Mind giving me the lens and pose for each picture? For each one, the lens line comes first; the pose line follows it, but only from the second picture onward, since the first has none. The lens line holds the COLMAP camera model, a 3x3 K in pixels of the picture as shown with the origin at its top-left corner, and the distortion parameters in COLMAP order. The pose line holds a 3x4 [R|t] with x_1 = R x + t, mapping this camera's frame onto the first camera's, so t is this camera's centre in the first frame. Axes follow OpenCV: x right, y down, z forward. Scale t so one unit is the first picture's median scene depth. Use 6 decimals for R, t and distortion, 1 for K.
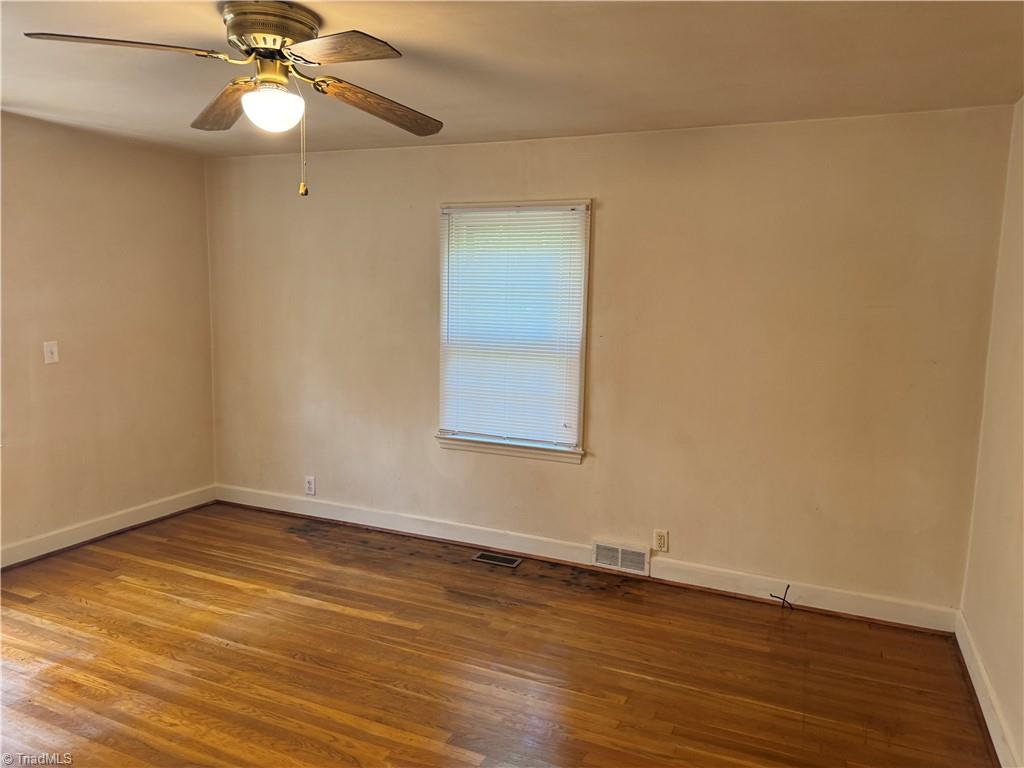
lens RADIAL K [[712.8, 0, 512.0], [0, 712.8, 384.0], [0, 0, 1]] dist [0.094688, -0.122003]
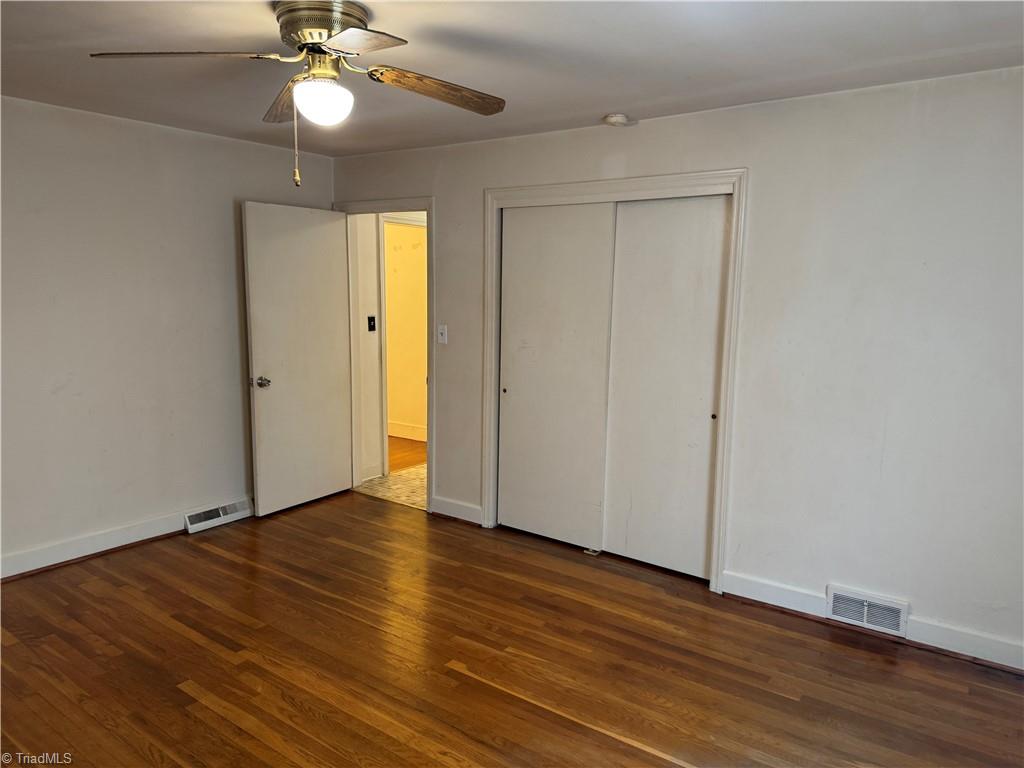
lens RADIAL K [[712.8, 0, 512.0], [0, 712.8, 384.0], [0, 0, 1]] dist [0.094688, -0.122003]
pose [[-0.975765, -0.064087, 0.209228, -0.553173], [-0.007503, 0.965389, 0.260707, -0.181571], [-0.218695, 0.252819, -0.942473, 1.341233]]
